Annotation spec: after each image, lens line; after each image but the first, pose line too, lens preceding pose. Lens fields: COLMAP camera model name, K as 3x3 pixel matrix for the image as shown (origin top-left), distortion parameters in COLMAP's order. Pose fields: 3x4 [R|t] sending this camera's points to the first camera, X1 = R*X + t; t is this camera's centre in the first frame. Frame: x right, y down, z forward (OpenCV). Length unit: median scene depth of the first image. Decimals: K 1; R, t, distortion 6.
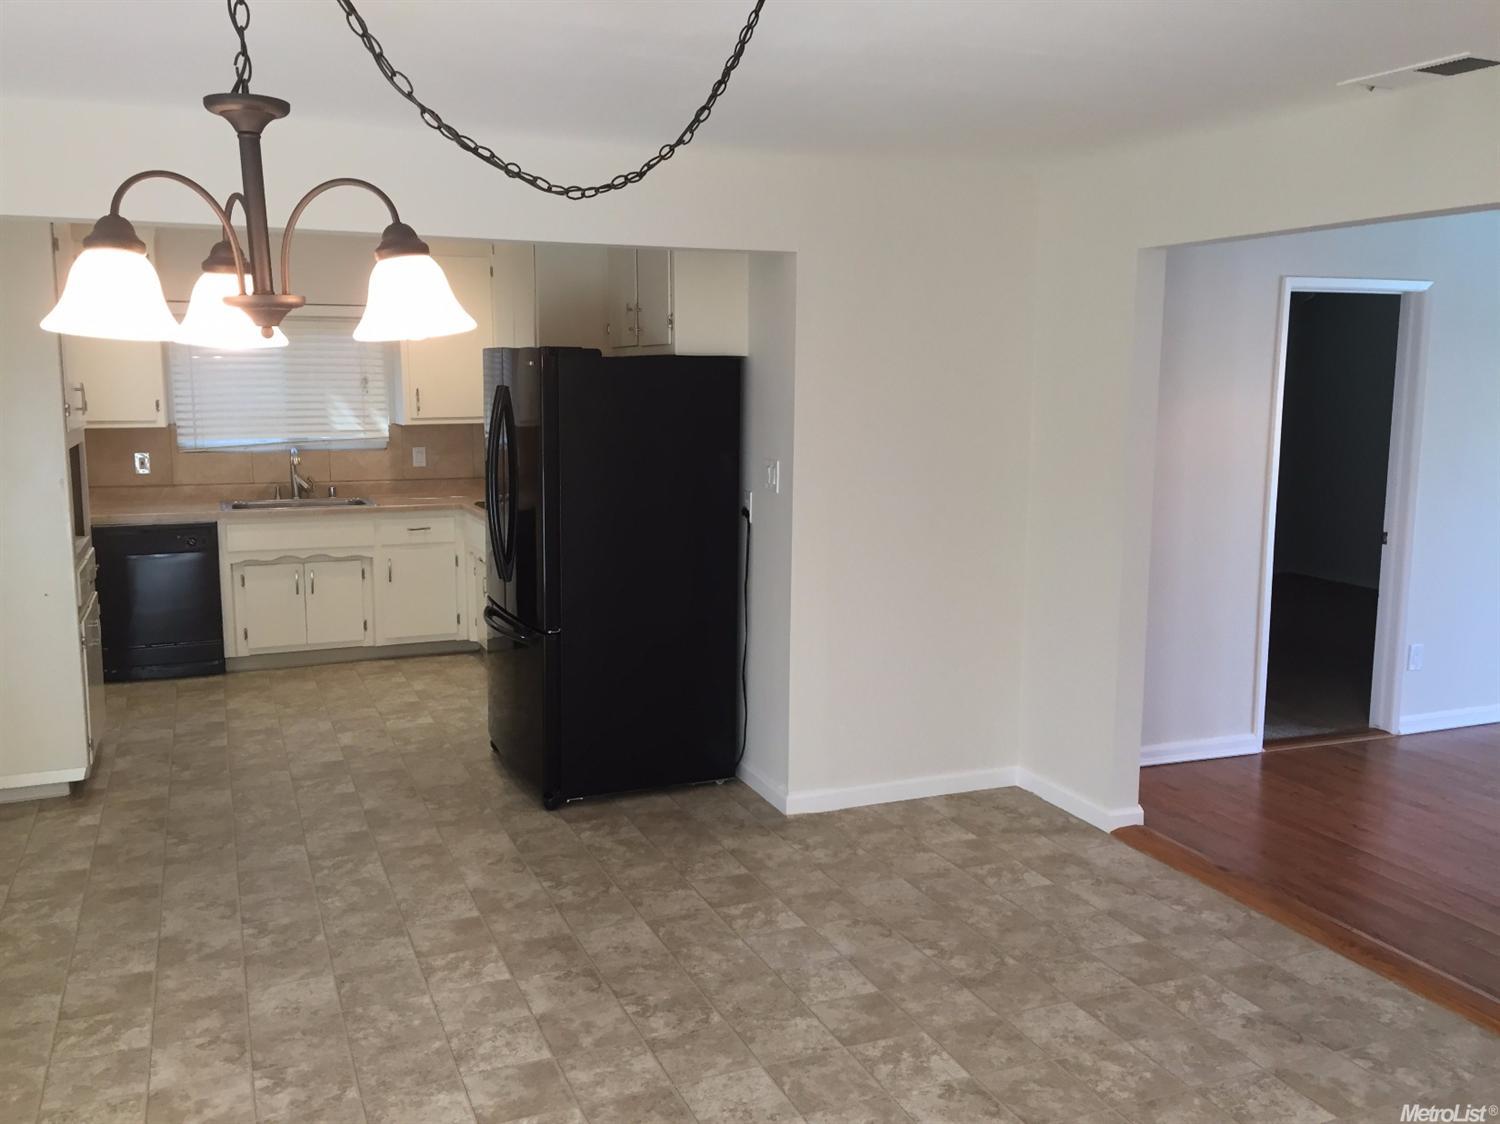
lens RADIAL K [[1288.8, 0, 748.1], [0, 1288.8, 551.1], [0, 0, 1]] dist [0.086121, -0.096848]
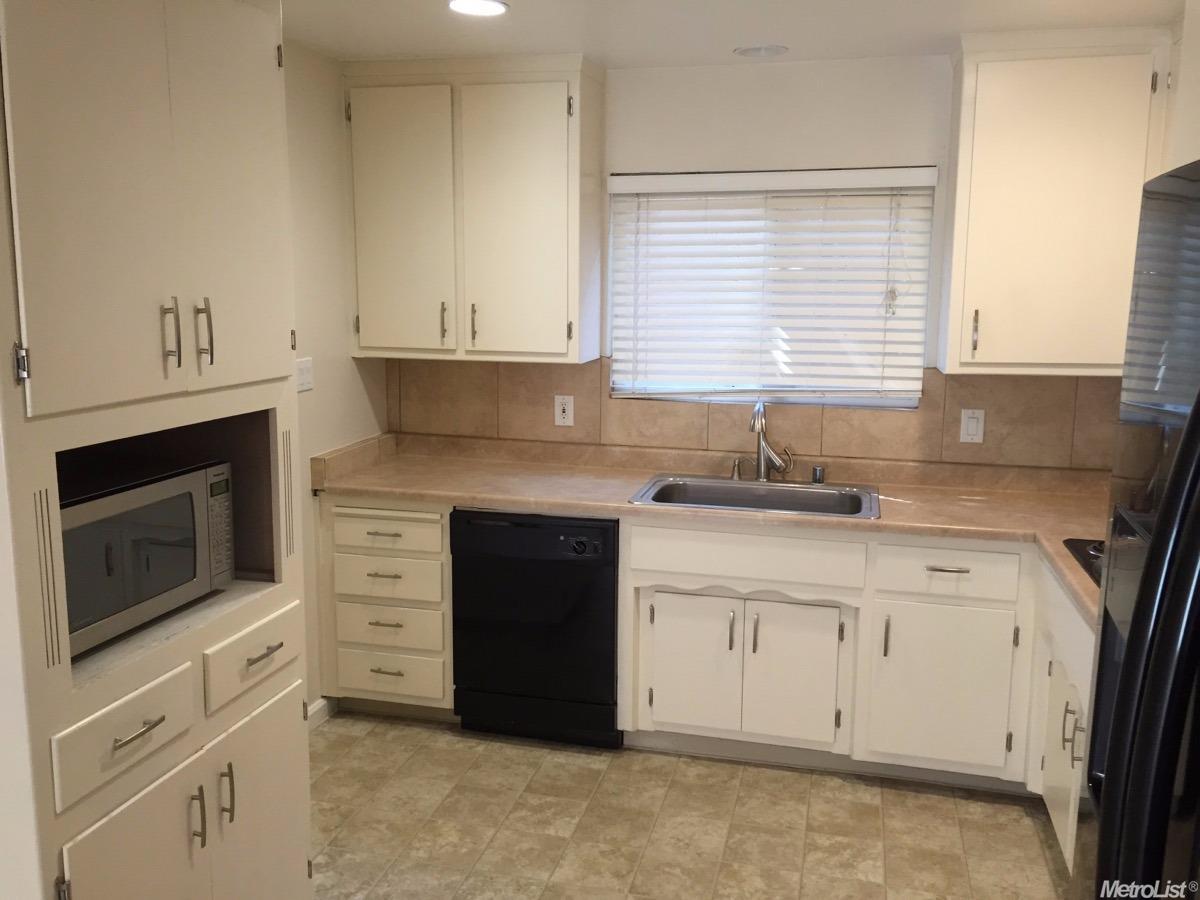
lens RADIAL K [[1031.0, 0, 589.3], [0, 1031.0, 444.3], [0, 0, 1]] dist [0.086121, -0.096848]
pose [[0.798135, 0.100325, -0.594067, -0.118913], [-0.090927, 0.994802, 0.045840, -0.074555], [0.595578, 0.017430, 0.803108, 0.553308]]
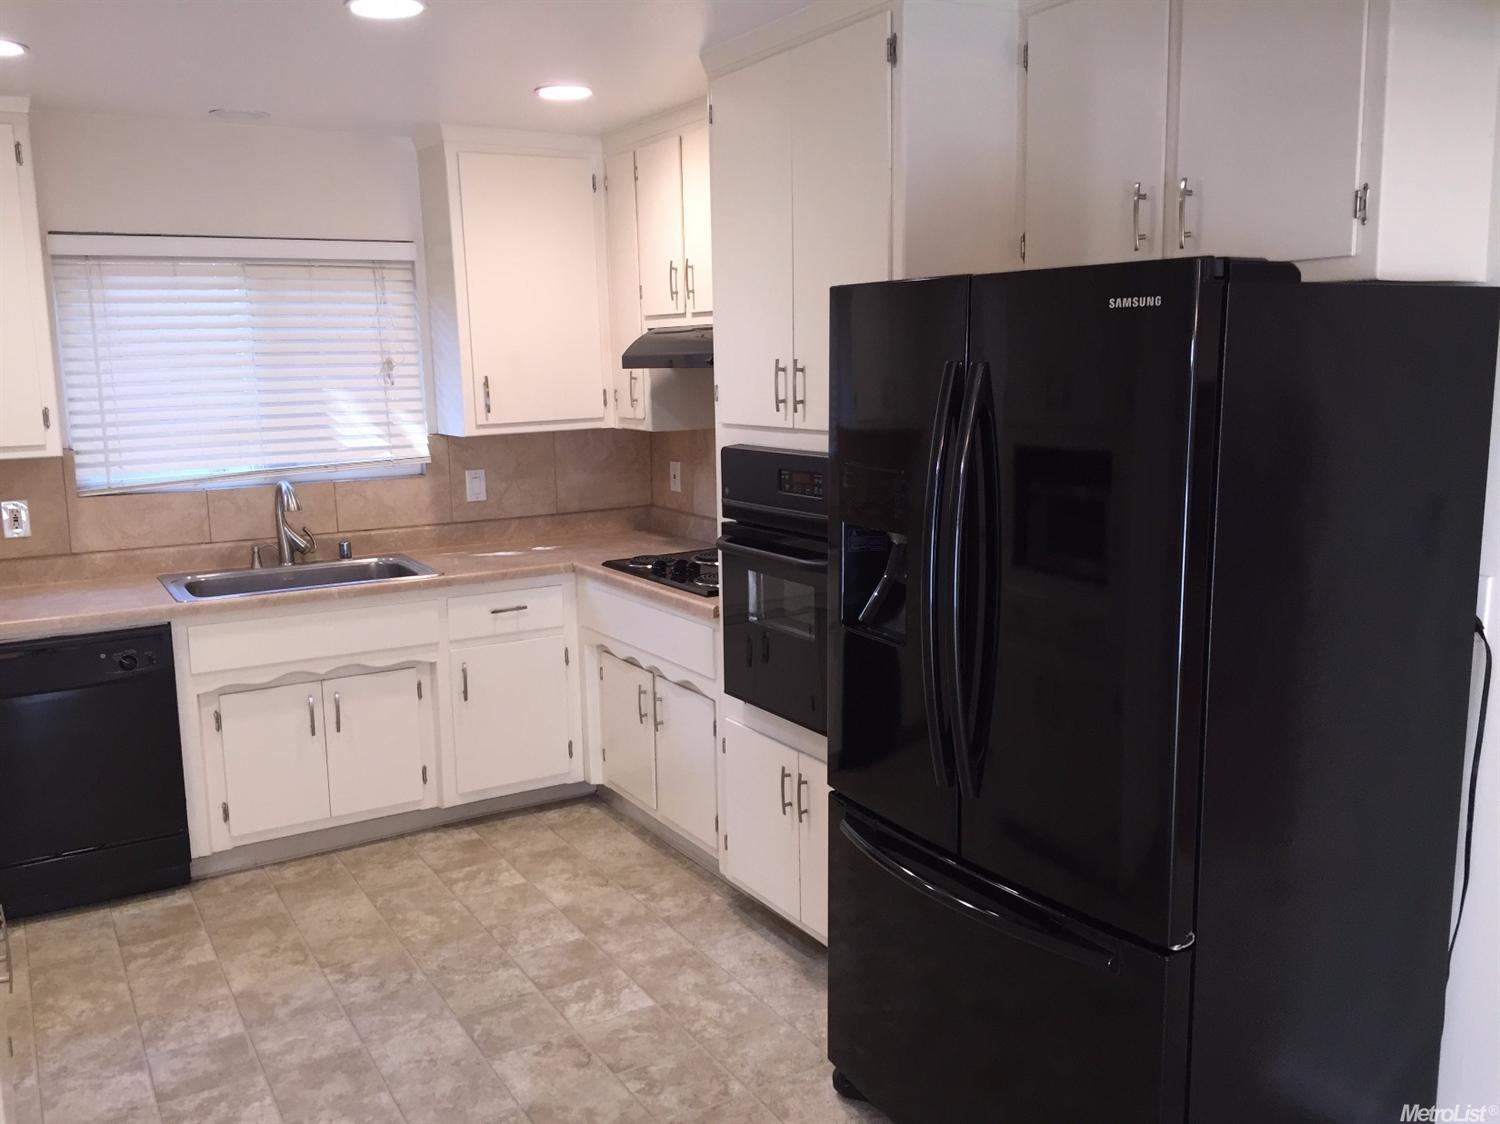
lens RADIAL K [[1288.8, 0, 747.4], [0, 1288.8, 552.1], [0, 0, 1]] dist [0.086121, -0.096848]
pose [[0.991103, -0.041802, 0.126362, -0.216120], [0.039669, 0.999026, 0.019345, -0.050252], [-0.127048, -0.014161, 0.991795, 0.384892]]
